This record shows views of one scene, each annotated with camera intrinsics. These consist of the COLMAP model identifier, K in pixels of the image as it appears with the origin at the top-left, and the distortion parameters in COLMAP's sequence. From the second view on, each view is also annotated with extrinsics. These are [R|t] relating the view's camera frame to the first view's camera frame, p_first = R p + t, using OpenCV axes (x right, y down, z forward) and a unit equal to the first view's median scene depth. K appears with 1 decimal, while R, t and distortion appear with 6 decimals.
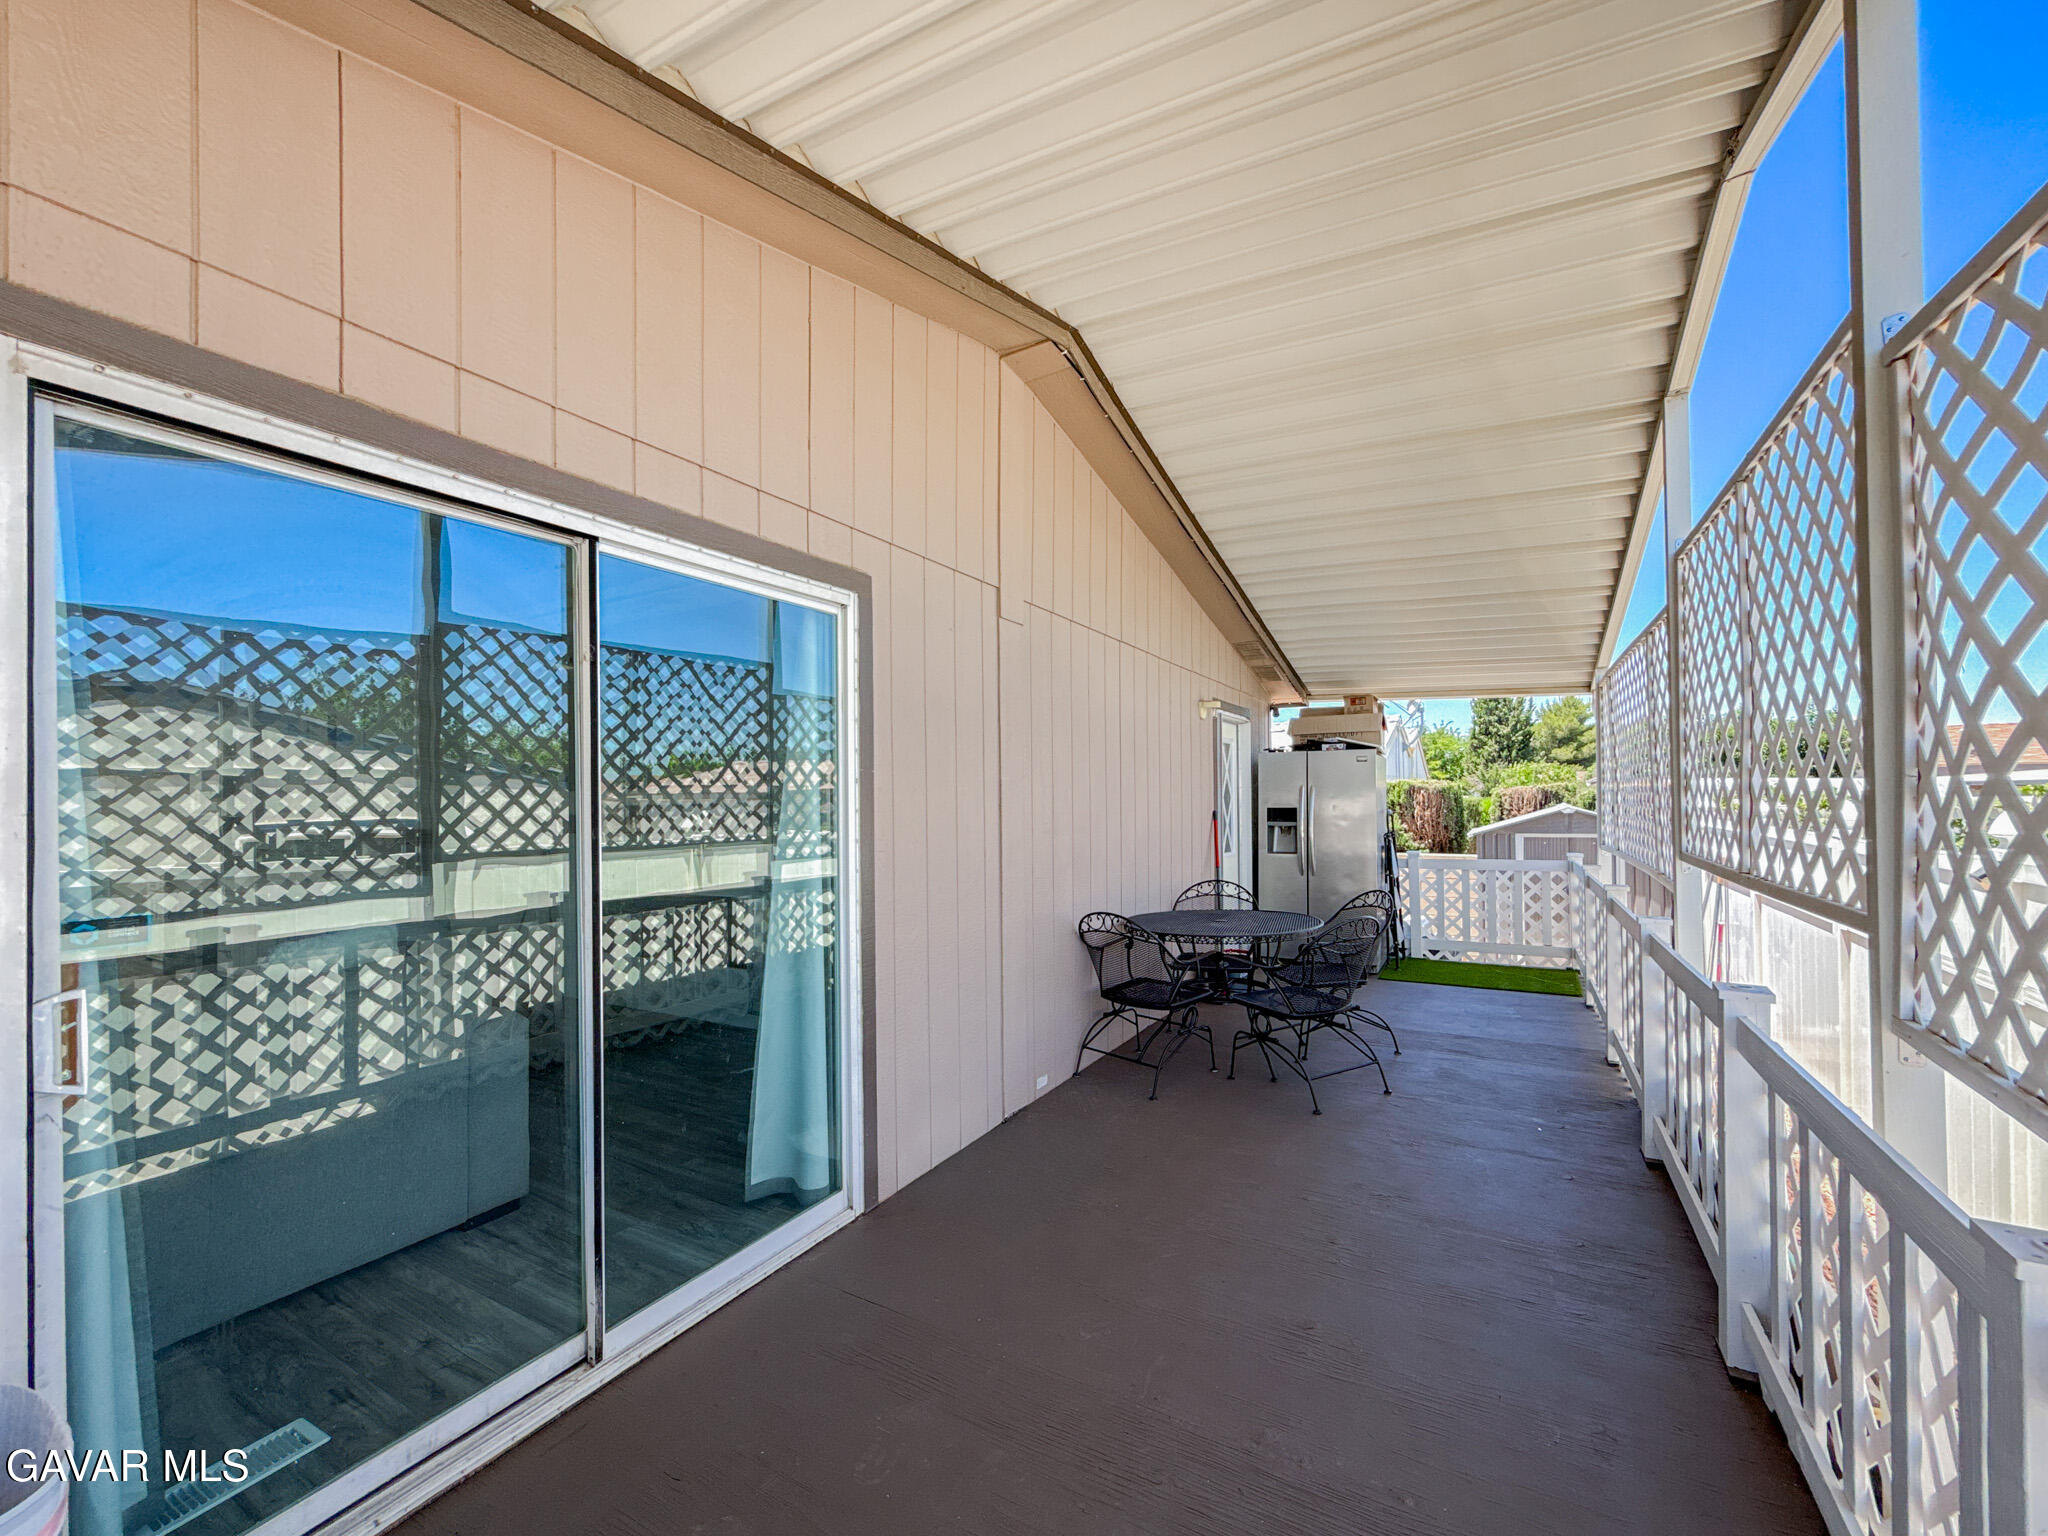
lens RADIAL K [[813.1, 0, 1016.2], [0, 813.1, 765.0], [0, 0, 1]] dist [-0.000326, 0.000137]
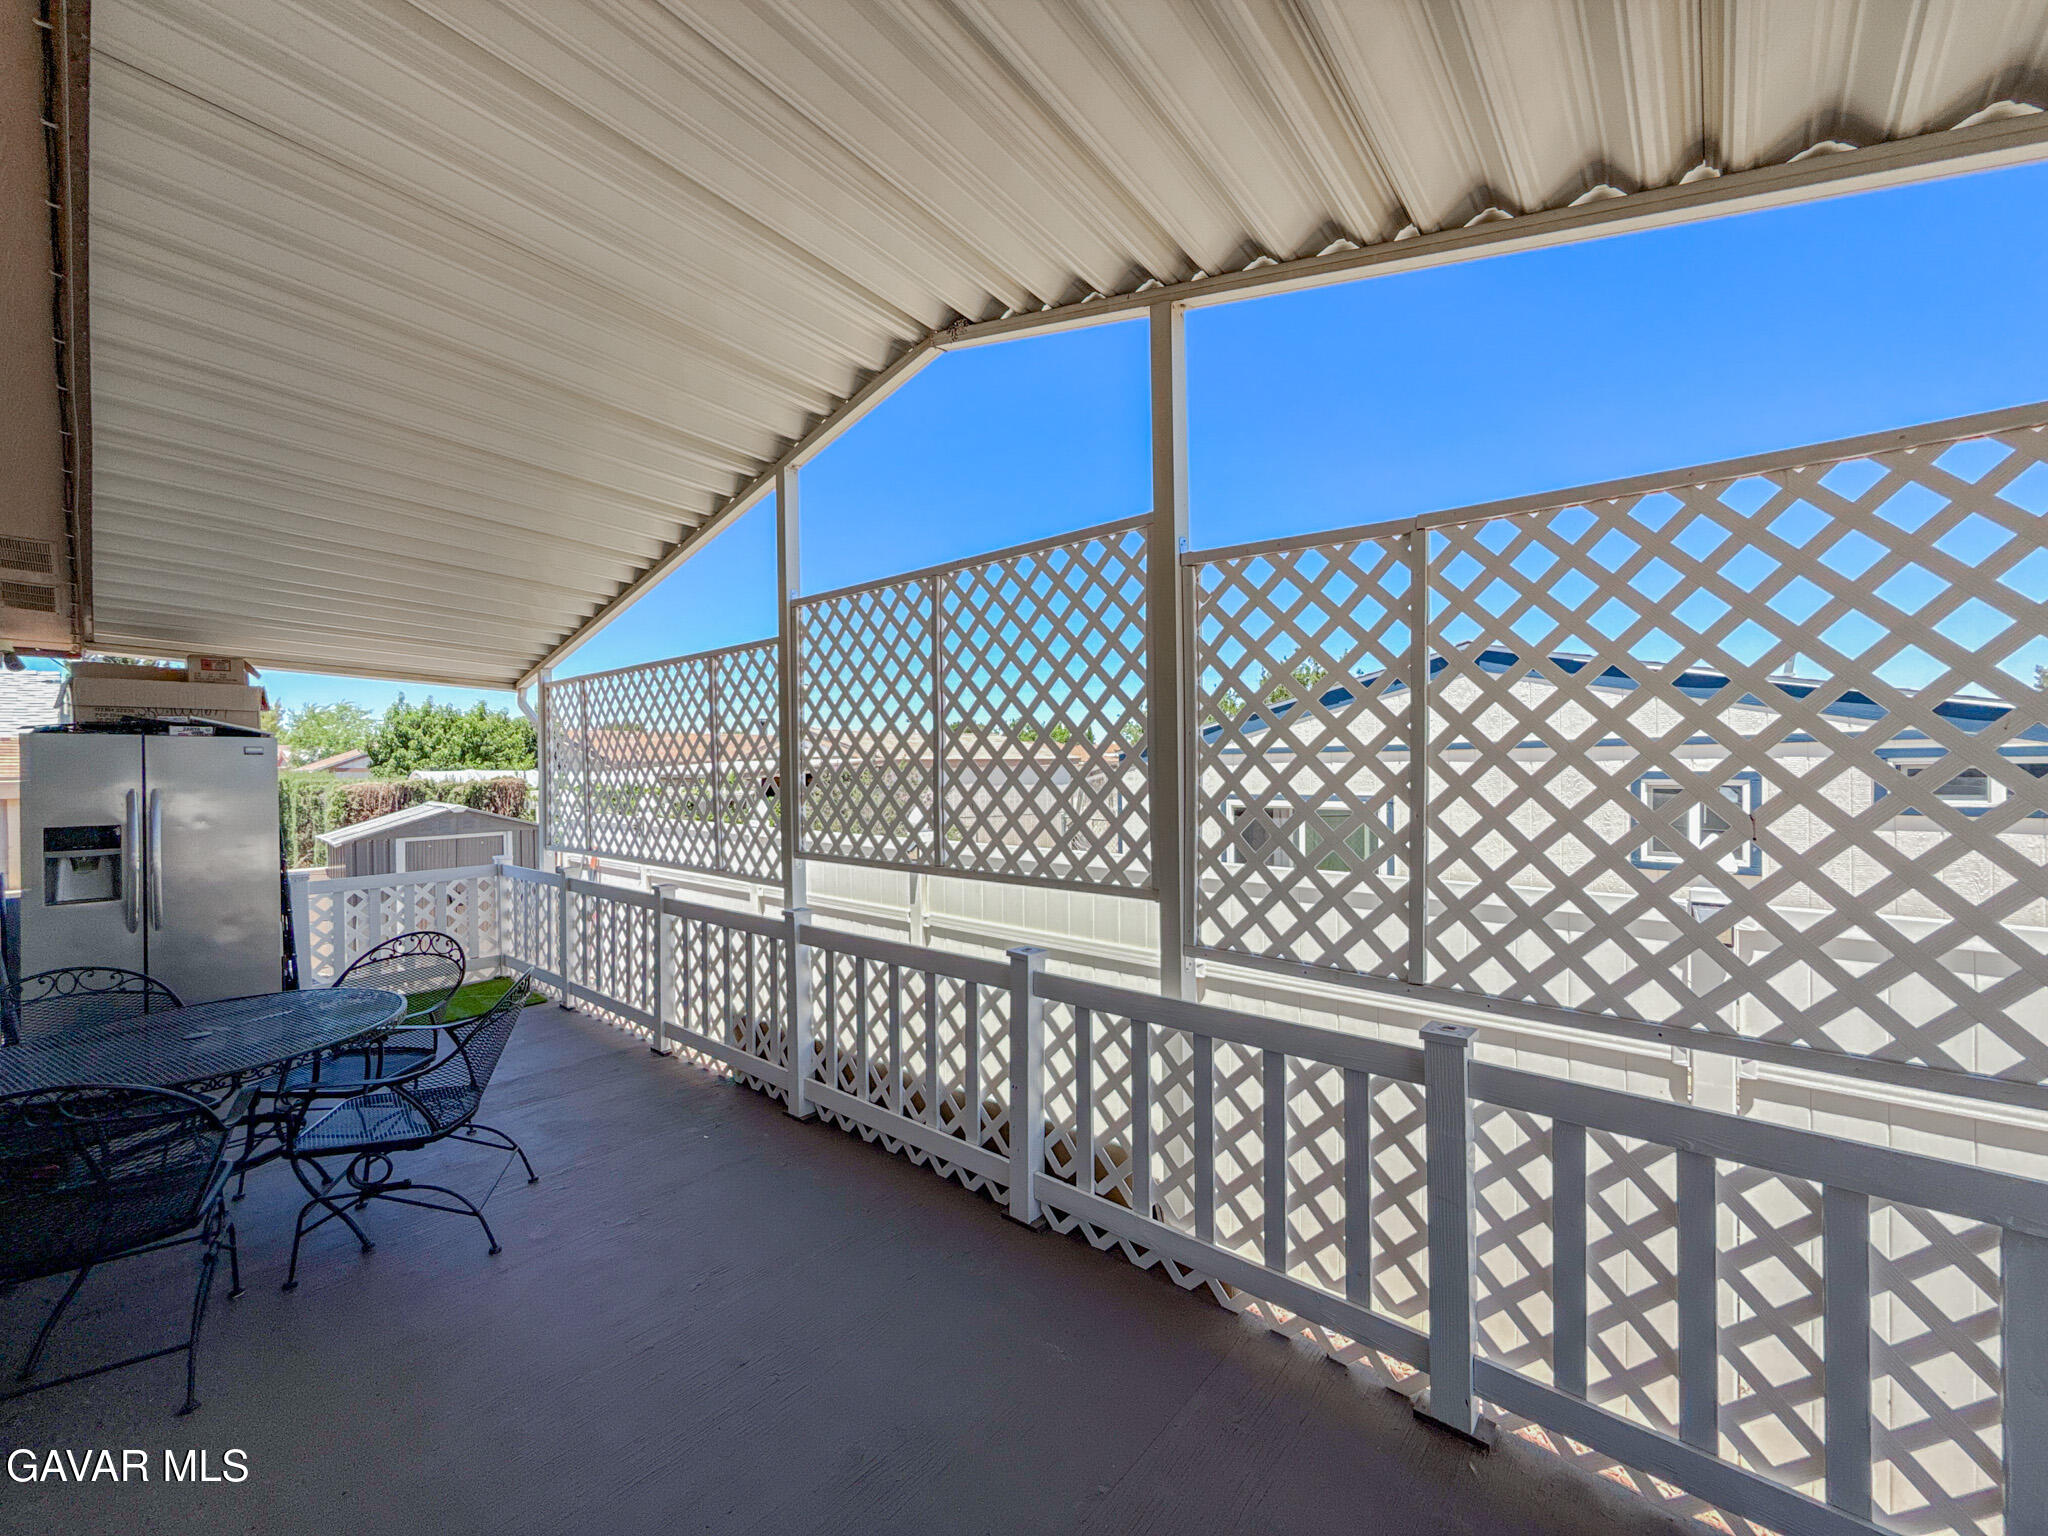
lens RADIAL K [[813.1, 0, 1016.2], [0, 813.1, 765.0], [0, 0, 1]] dist [-0.000326, 0.000137]
pose [[0.192262, 0.013950, 0.981245, -0.137358], [-0.032169, 0.999451, -0.007905, -0.010815], [-0.980816, -0.030046, 0.192605, 0.209742]]
